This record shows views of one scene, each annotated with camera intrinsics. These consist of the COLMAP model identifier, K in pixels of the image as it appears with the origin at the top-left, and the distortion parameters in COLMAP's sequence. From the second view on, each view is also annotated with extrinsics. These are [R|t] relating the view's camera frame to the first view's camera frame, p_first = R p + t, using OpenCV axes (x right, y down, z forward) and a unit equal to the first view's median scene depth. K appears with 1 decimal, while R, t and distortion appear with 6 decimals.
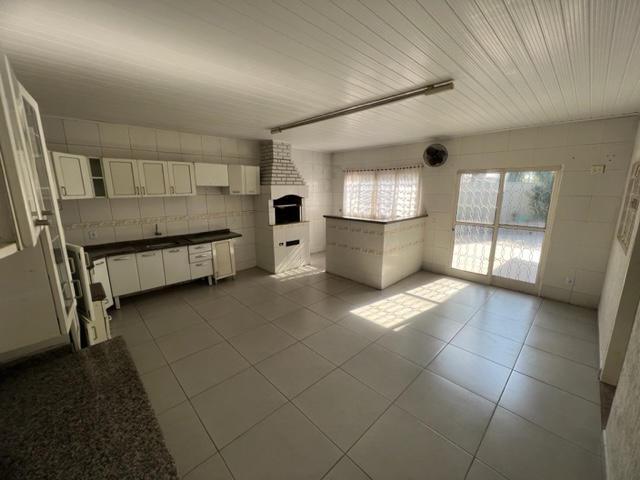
lens RADIAL K [[256.9, 0, 318.2], [0, 256.9, 238.1], [0, 0, 1]] dist [-0.000260, -0.000219]
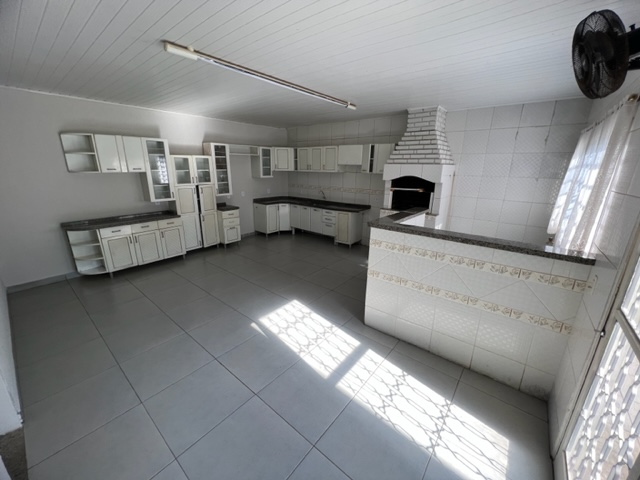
lens RADIAL K [[256.9, 0, 318.2], [0, 256.9, 238.1], [0, 0, 1]] dist [-0.000260, -0.000219]
pose [[0.120418, 0.273247, -0.954377, 0.821855], [-0.209678, 0.946684, 0.244589, -0.148180], [0.970327, 0.170659, 0.171292, 0.750407]]
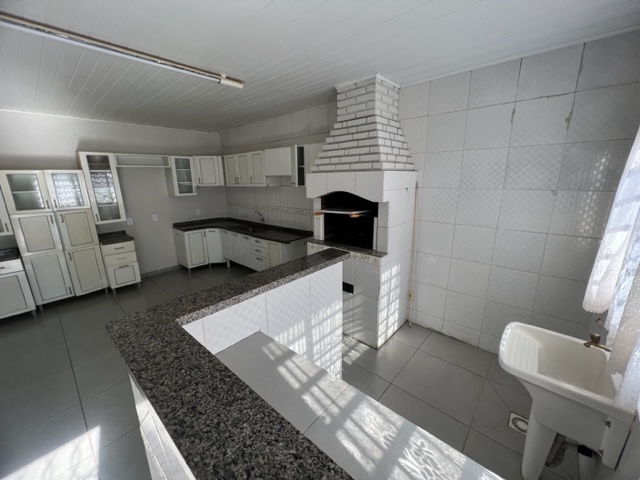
lens RADIAL K [[256.9, 0, 318.2], [0, 256.9, 238.1], [0, 0, 1]] dist [-0.000260, -0.000219]
pose [[0.077529, 0.232397, -0.969526, 0.475004], [-0.180736, 0.959617, 0.215569, -0.220884], [0.980471, 0.158515, 0.116401, 1.111252]]
